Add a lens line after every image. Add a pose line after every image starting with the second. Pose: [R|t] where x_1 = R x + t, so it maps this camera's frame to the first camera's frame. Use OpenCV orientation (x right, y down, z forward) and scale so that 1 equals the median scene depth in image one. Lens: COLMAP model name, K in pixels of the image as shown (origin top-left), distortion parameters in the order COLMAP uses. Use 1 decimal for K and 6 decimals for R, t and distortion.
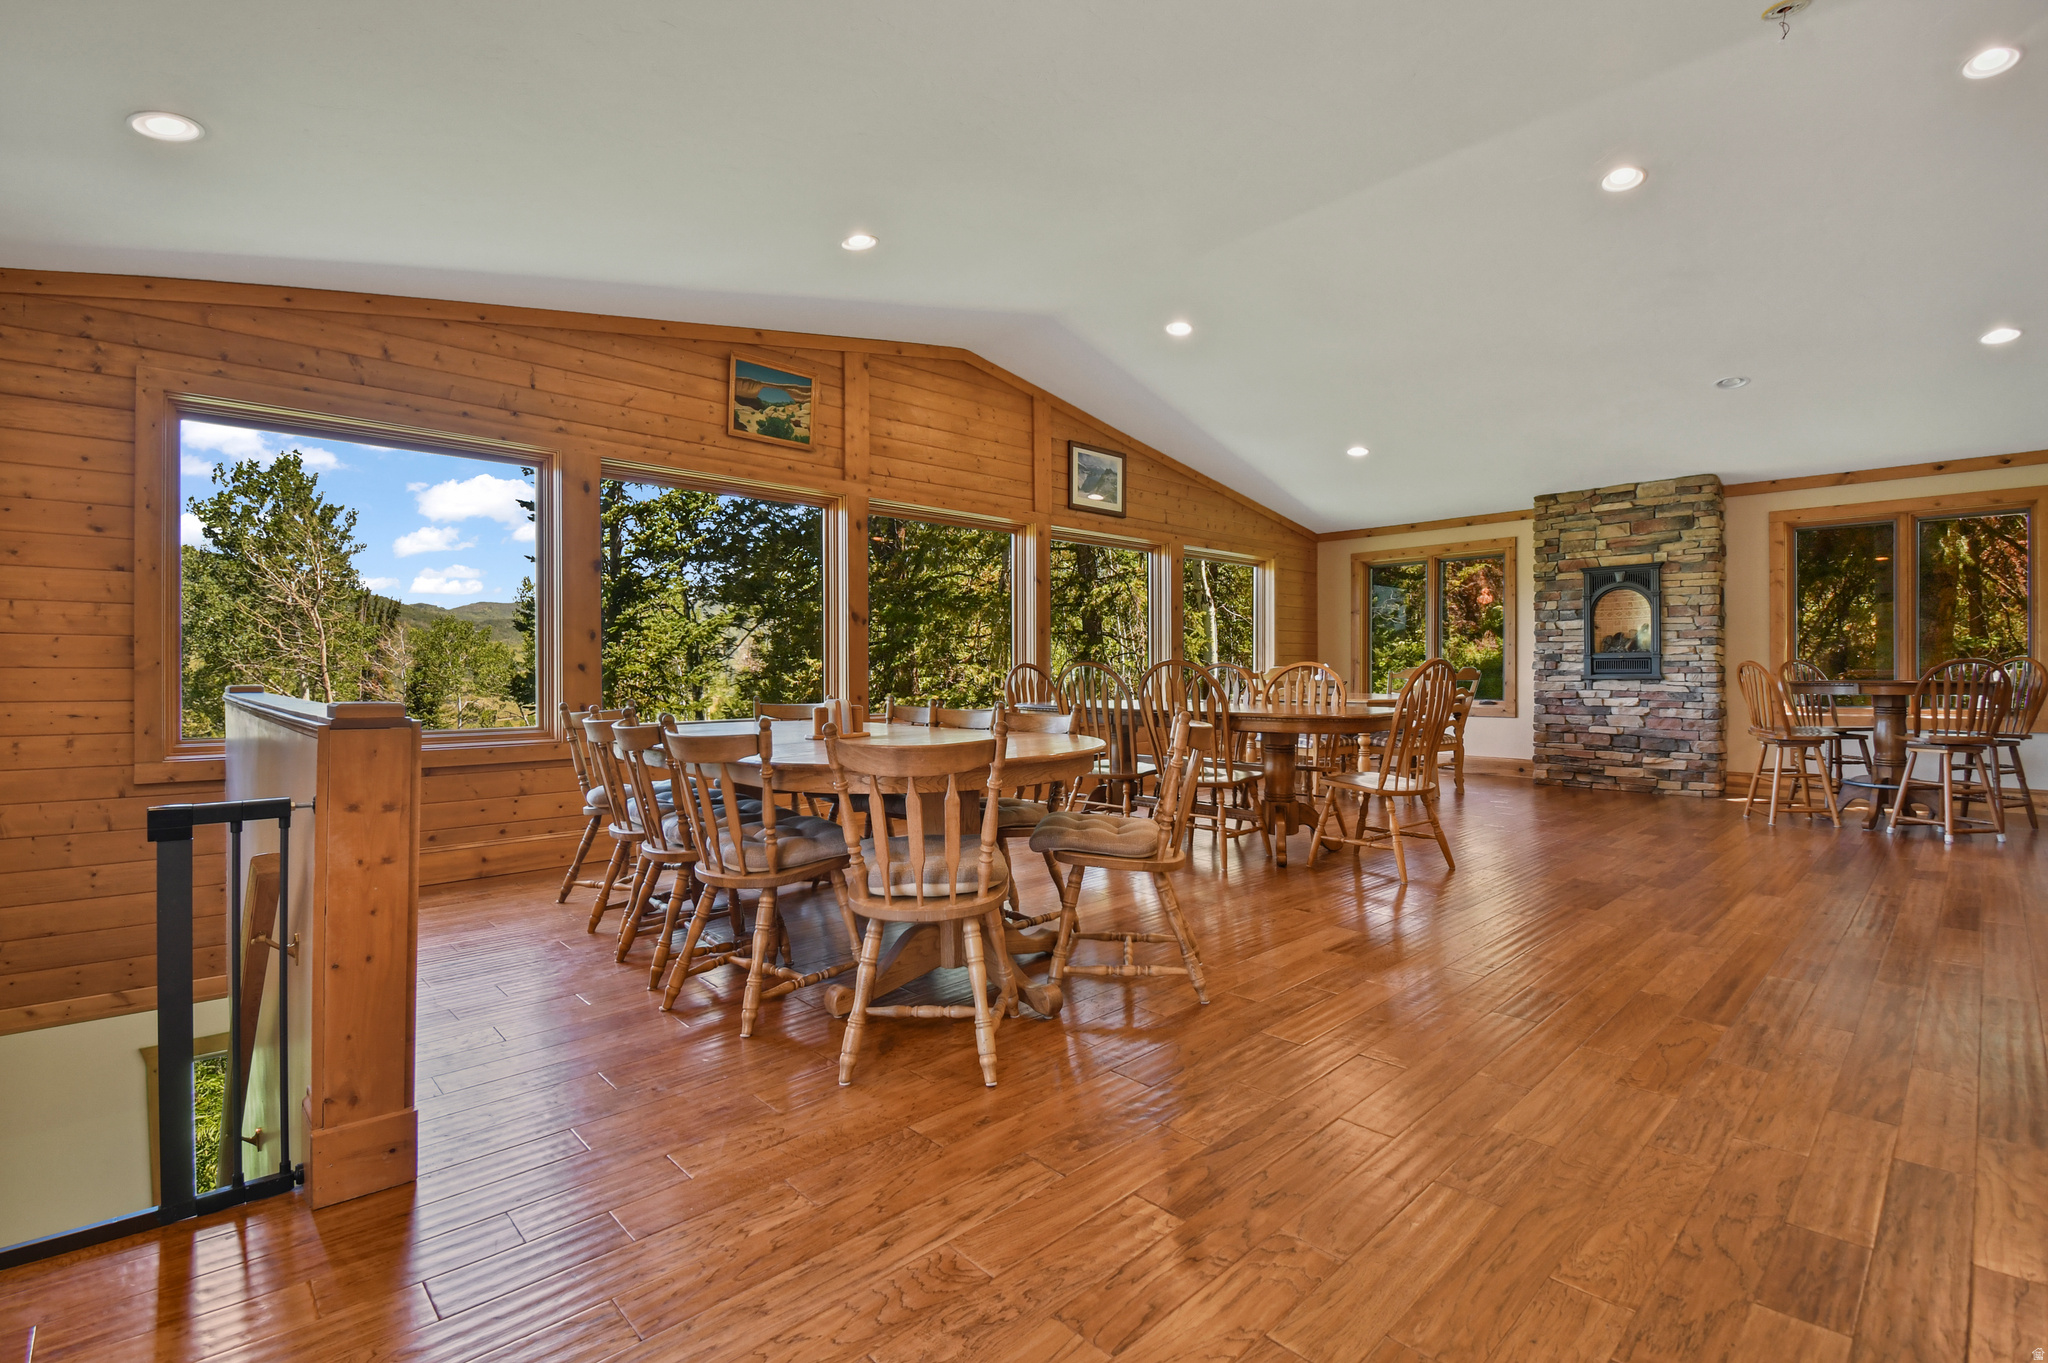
lens RADIAL K [[936.7, 0, 1040.2], [0, 936.7, 674.4], [0, 0, 1]] dist [0.010253, -0.004320]
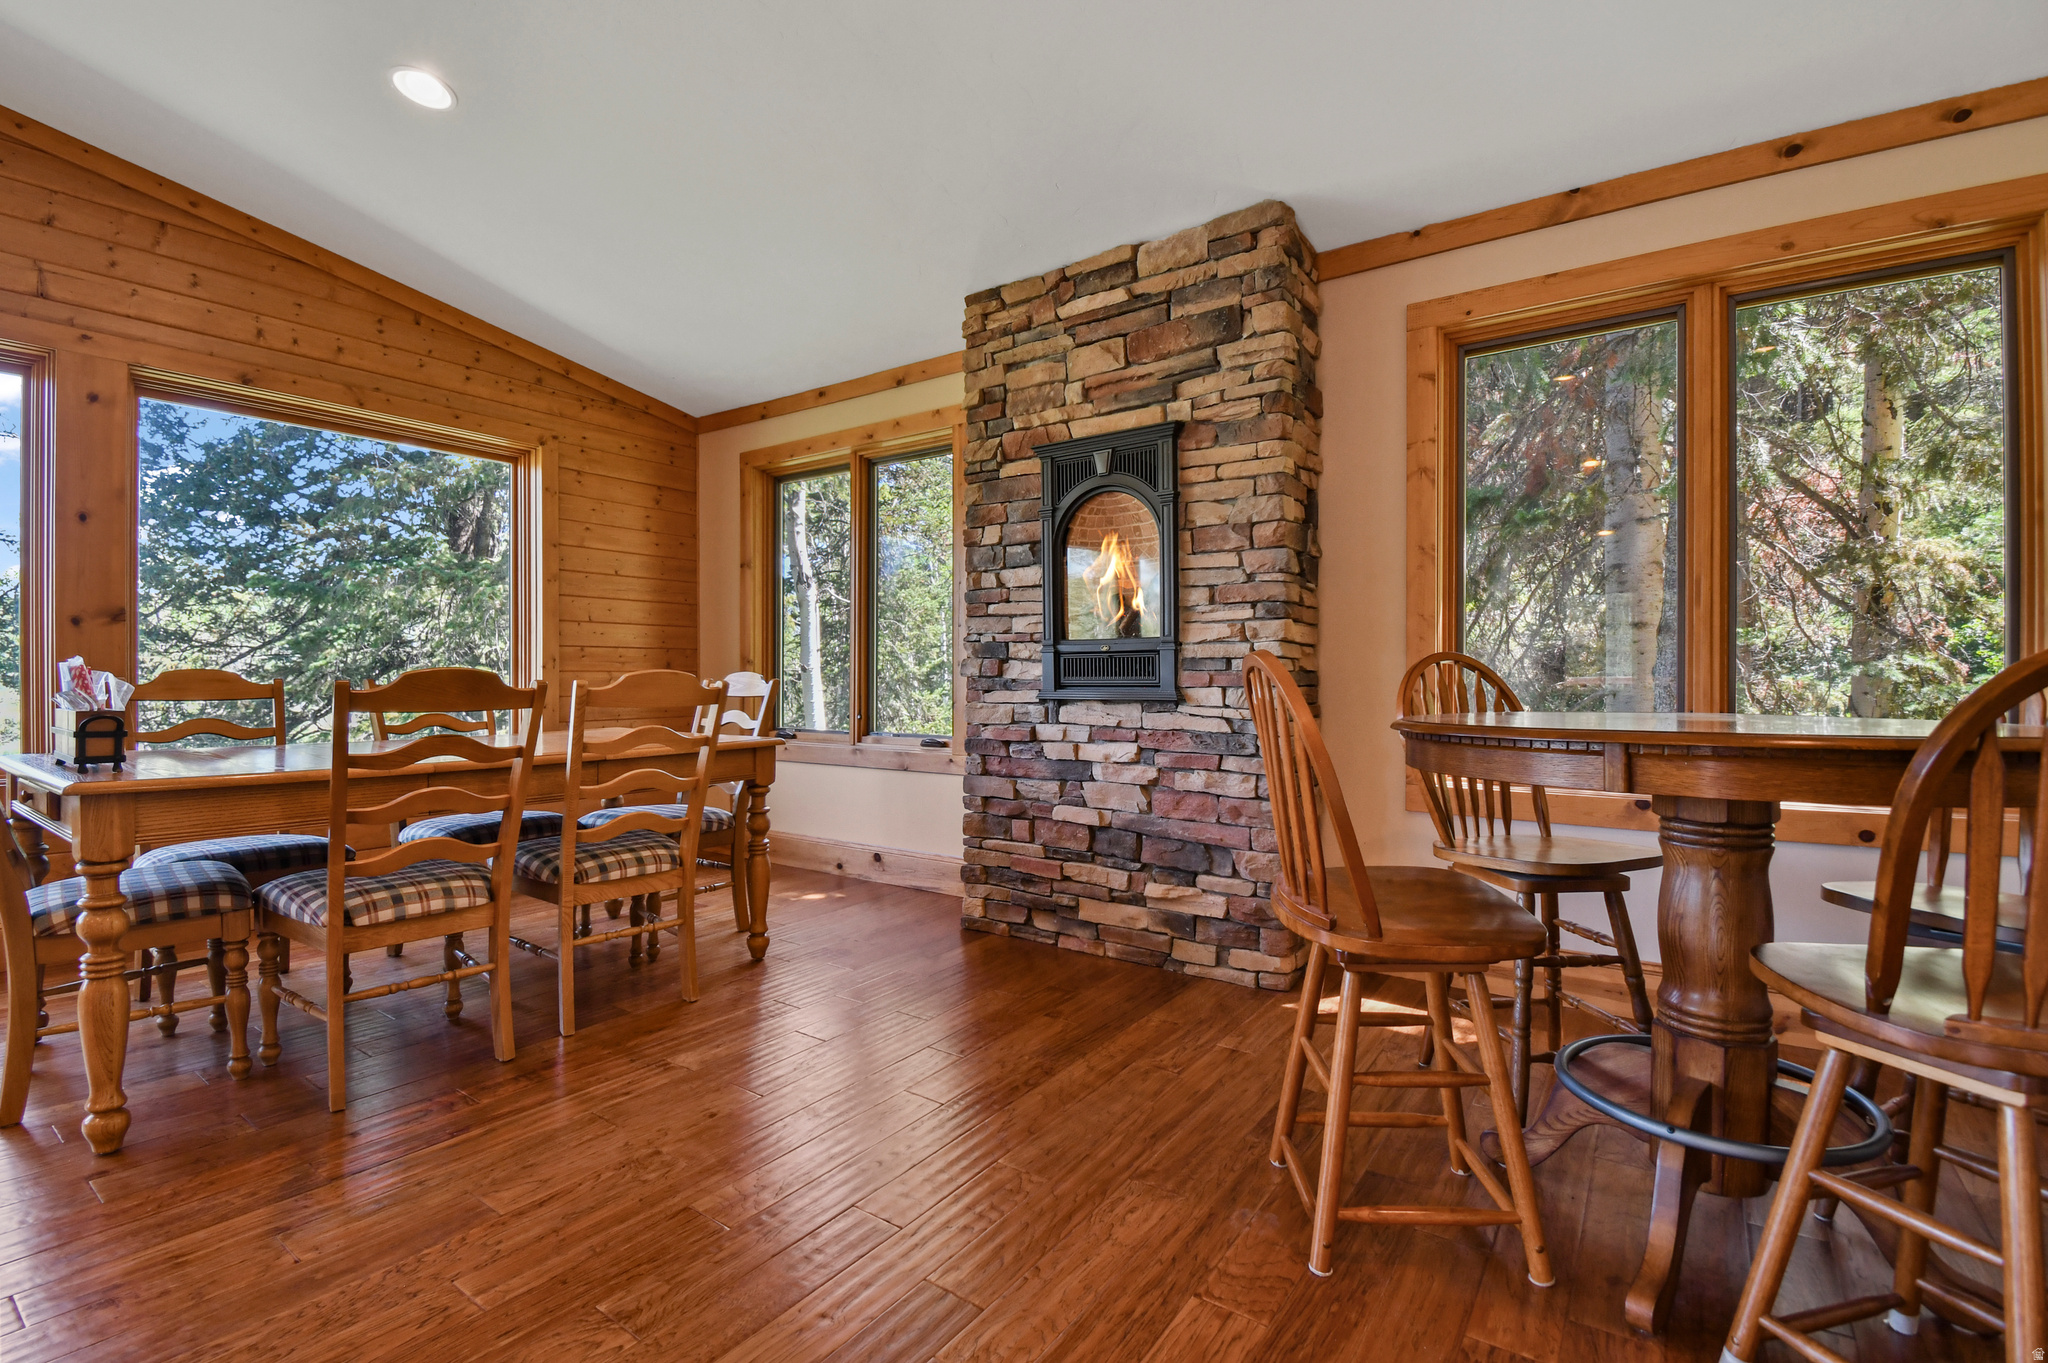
lens RADIAL K [[936.7, 0, 1005.4], [0, 936.7, 678.3], [0, 0, 1]] dist [0.010253, -0.004320]
pose [[0.988410, 0.010253, 0.151460, 0.511662], [-0.009799, 0.999945, -0.003743, -0.002946], [-0.151490, 0.002215, 0.988456, 0.586496]]
